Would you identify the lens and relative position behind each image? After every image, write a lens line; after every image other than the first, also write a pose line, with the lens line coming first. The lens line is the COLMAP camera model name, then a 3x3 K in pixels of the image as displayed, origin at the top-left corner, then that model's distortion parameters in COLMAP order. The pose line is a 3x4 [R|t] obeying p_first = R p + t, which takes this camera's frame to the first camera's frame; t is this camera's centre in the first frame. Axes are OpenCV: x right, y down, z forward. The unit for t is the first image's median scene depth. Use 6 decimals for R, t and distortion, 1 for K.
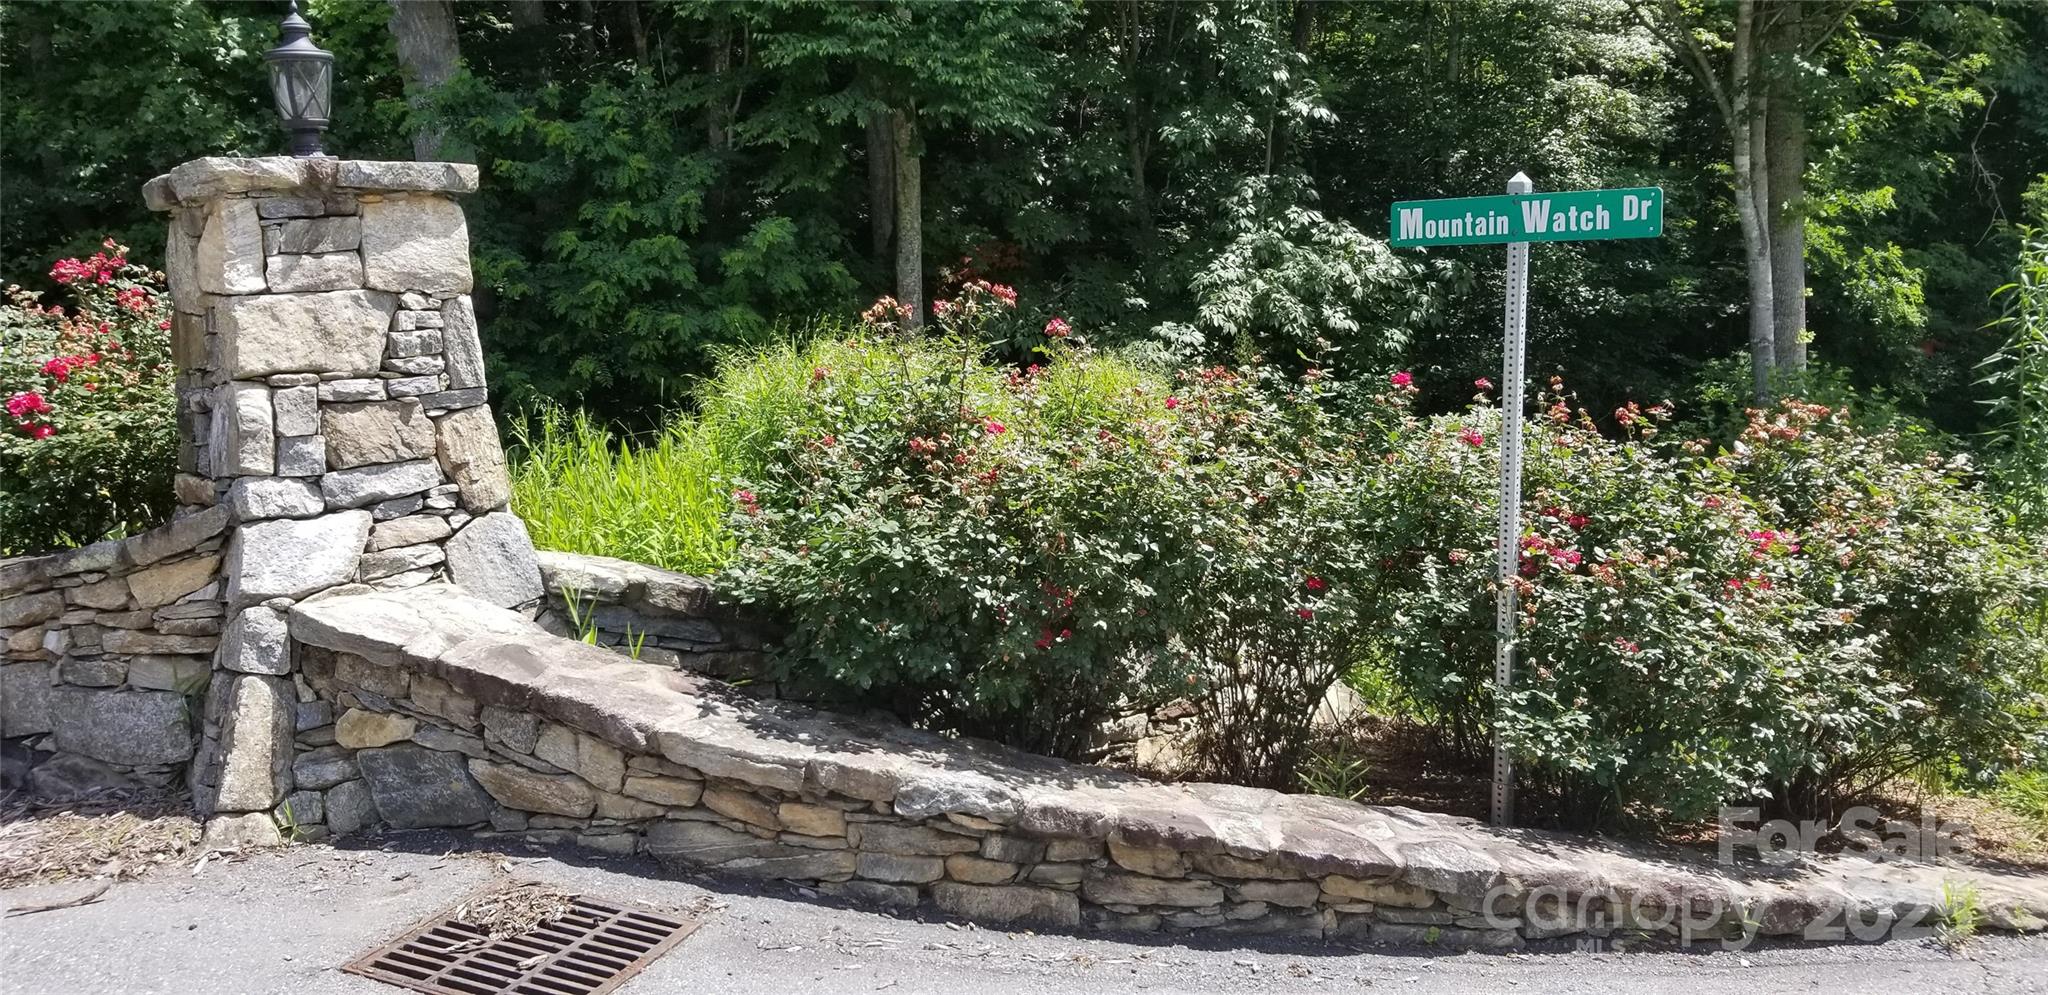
lens RADIAL K [[1624.0, 0, 1023.4], [0, 1624.0, 453.4], [0, 0, 1]] dist [0.056829, -0.082494]
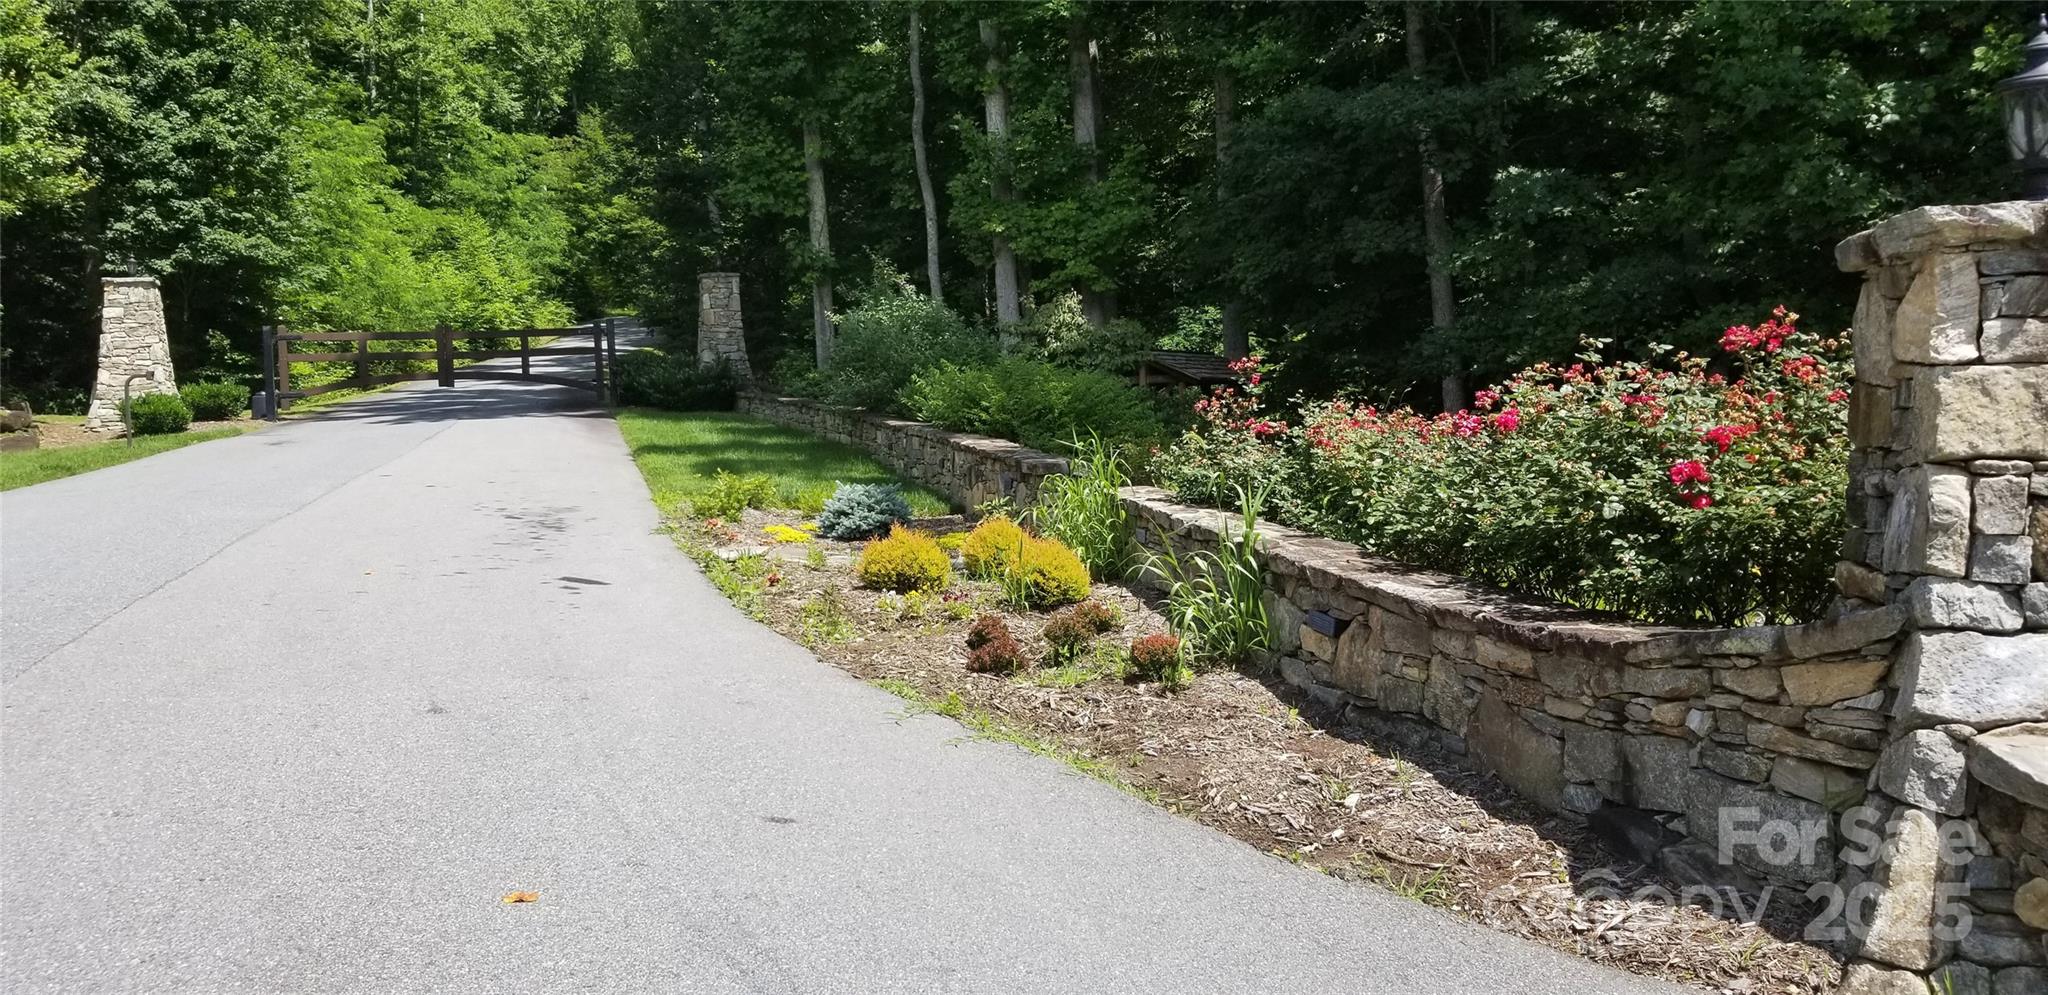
lens RADIAL K [[1624.0, 0, 1023.4], [0, 1624.0, 453.4], [0, 0, 1]] dist [0.056829, -0.082494]
pose [[0.616378, 0.062141, -0.784995, -0.095401], [-0.098145, 0.995171, 0.001715, -0.004365], [0.781310, 0.075986, 0.619500, 0.090311]]
